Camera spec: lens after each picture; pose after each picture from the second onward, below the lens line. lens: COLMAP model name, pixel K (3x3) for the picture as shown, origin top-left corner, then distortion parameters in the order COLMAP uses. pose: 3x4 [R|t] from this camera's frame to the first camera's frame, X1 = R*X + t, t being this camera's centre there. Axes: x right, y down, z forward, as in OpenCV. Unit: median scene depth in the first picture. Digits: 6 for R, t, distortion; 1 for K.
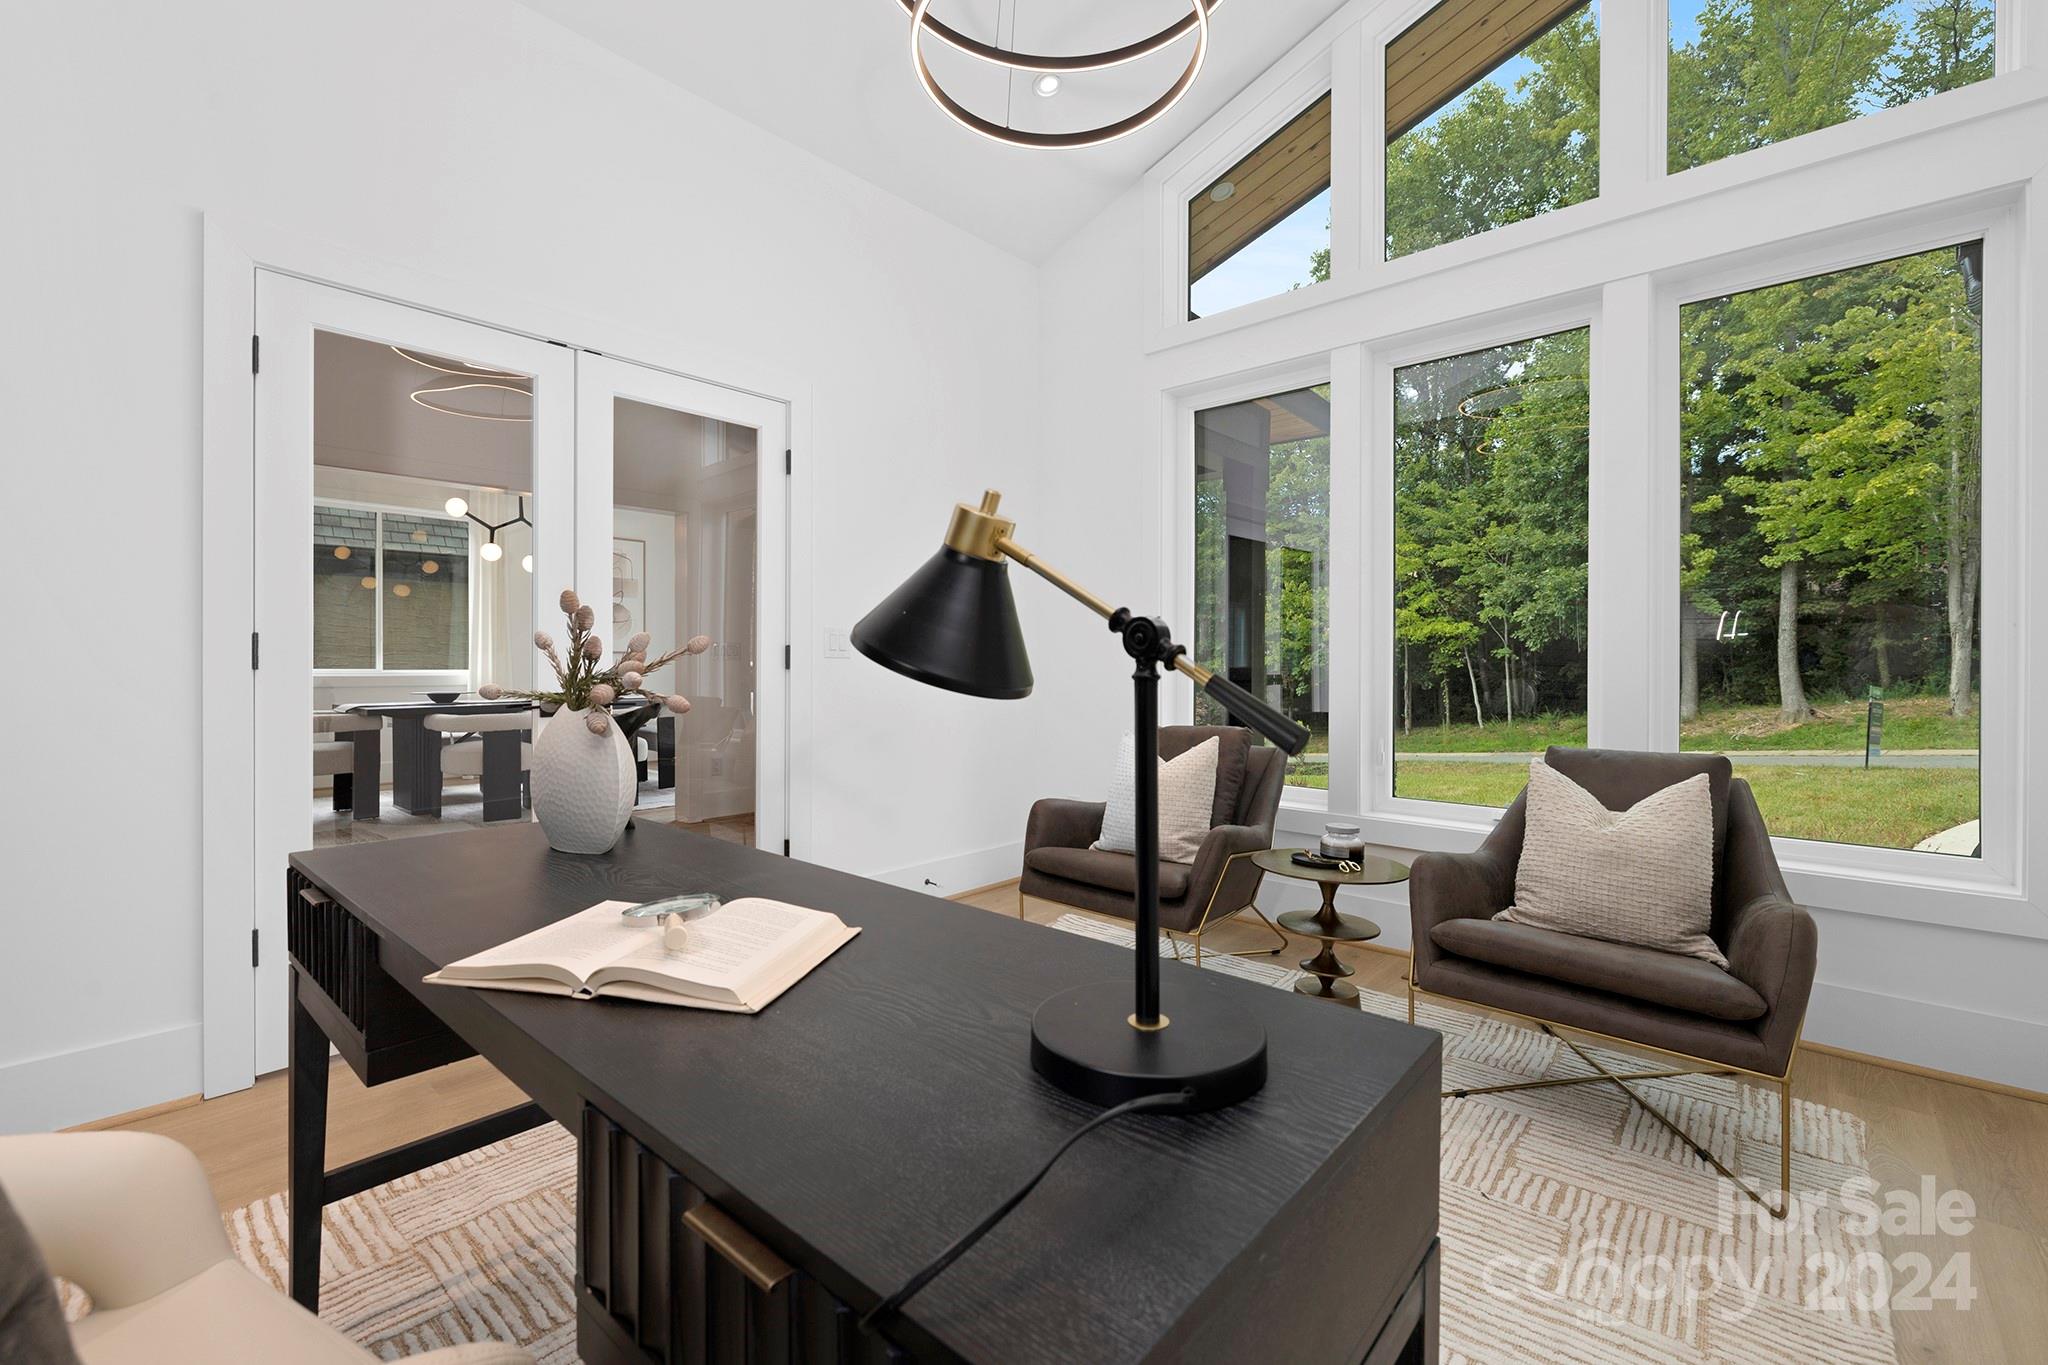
lens RADIAL K [[871.9, 0, 1018.0], [0, 871.9, 672.6], [0, 0, 1]] dist [-0.001031, 0.000216]
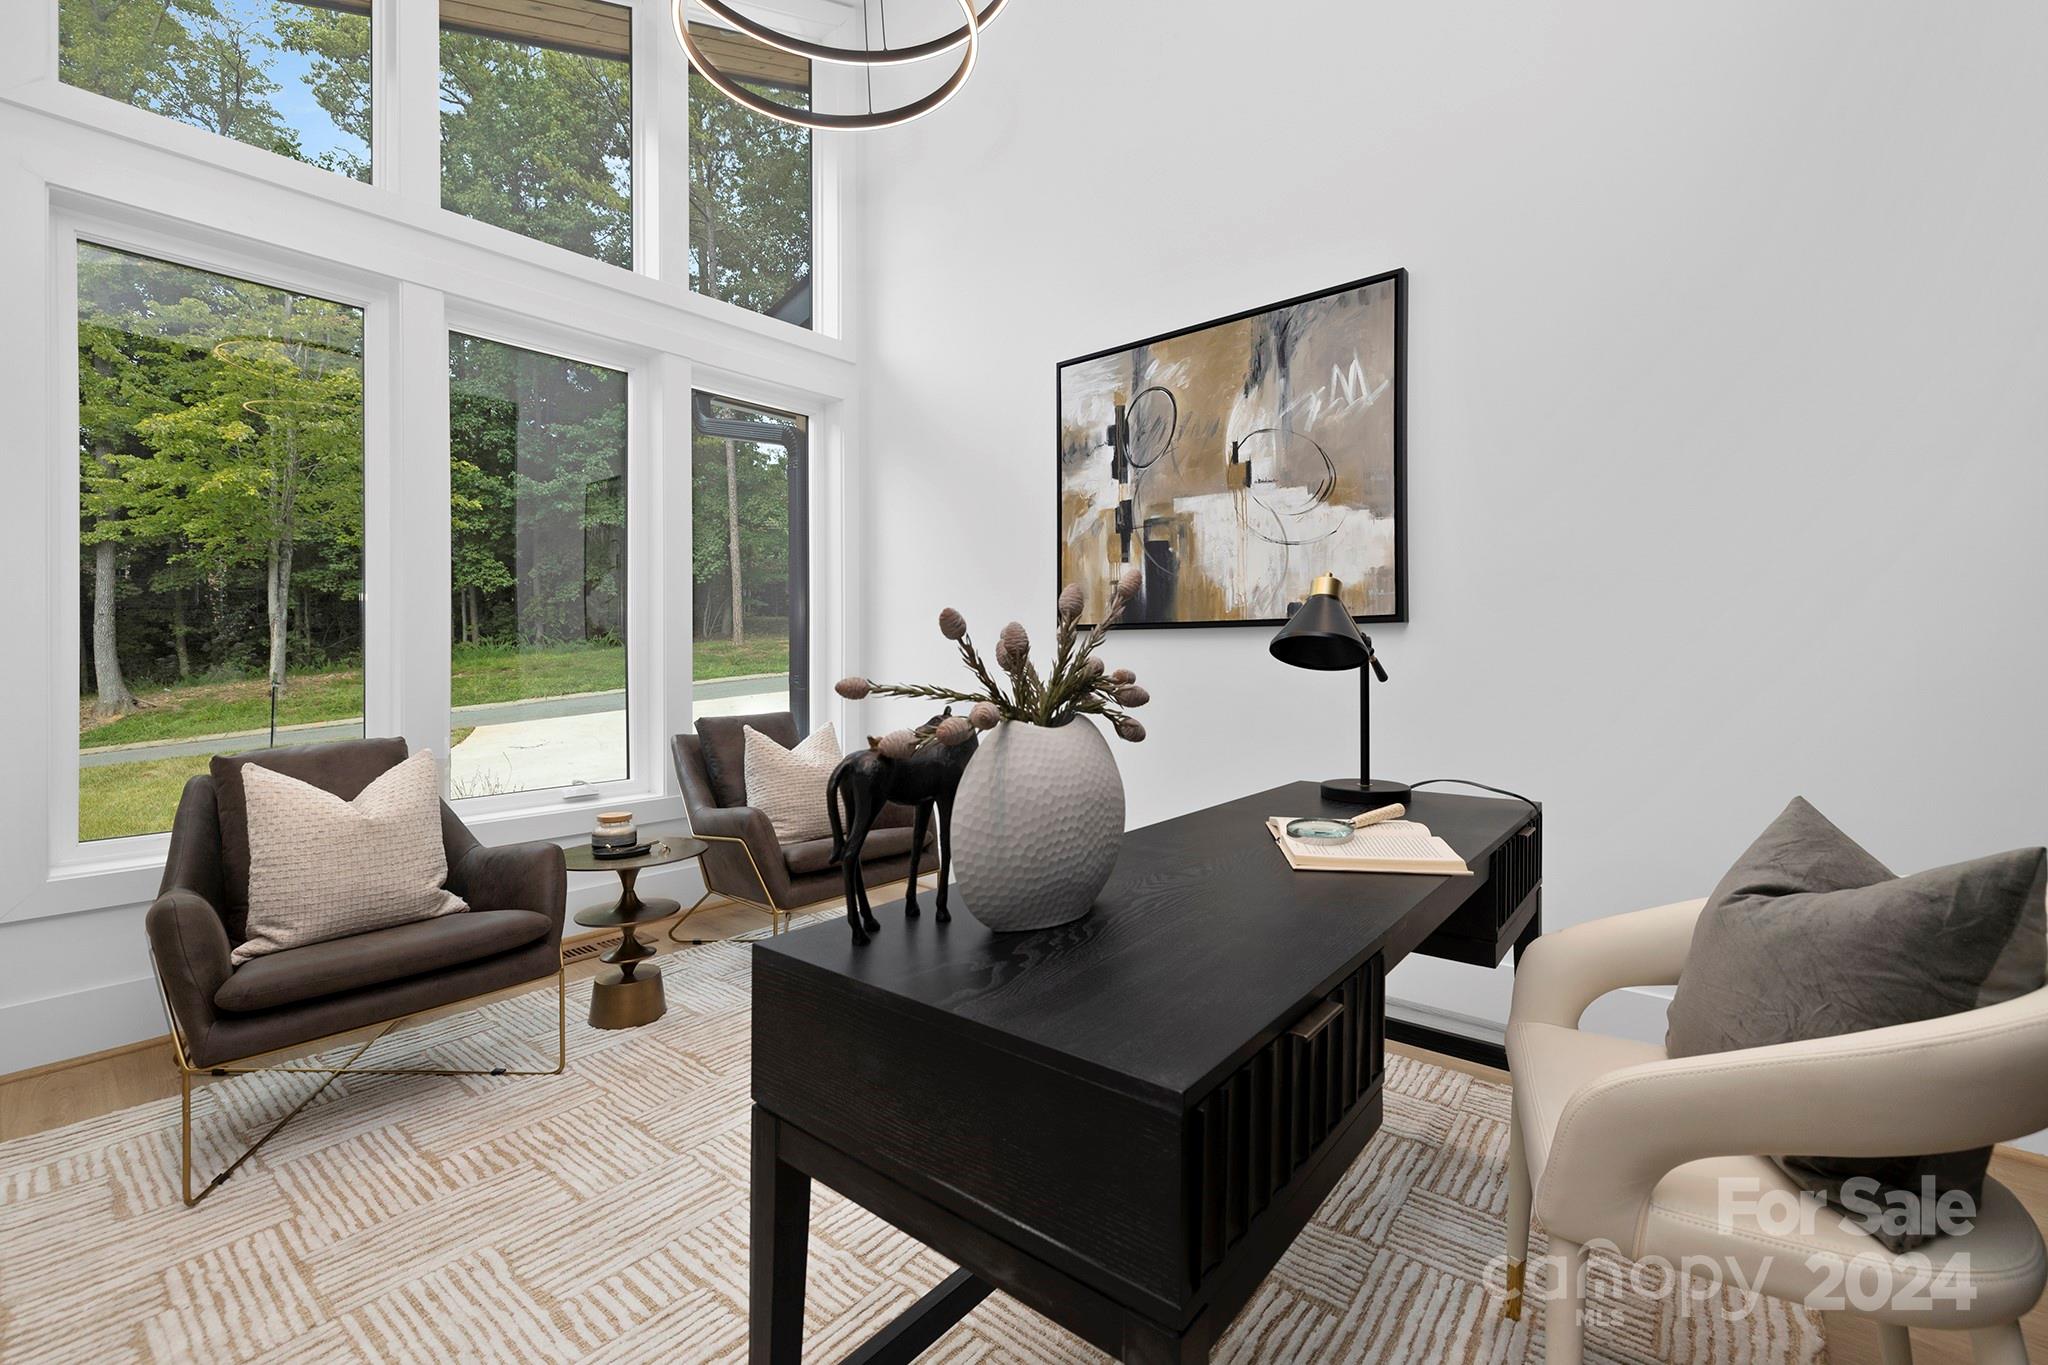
lens RADIAL K [[871.9, 0, 1019.5], [0, 871.9, 668.1], [0, 0, 1]] dist [-0.001031, 0.000216]
pose [[-0.020982, -0.023629, 0.999501, -0.311806], [0.013059, 0.999629, 0.023907, -0.007524], [-0.999695, 0.013554, -0.020666, 0.257511]]
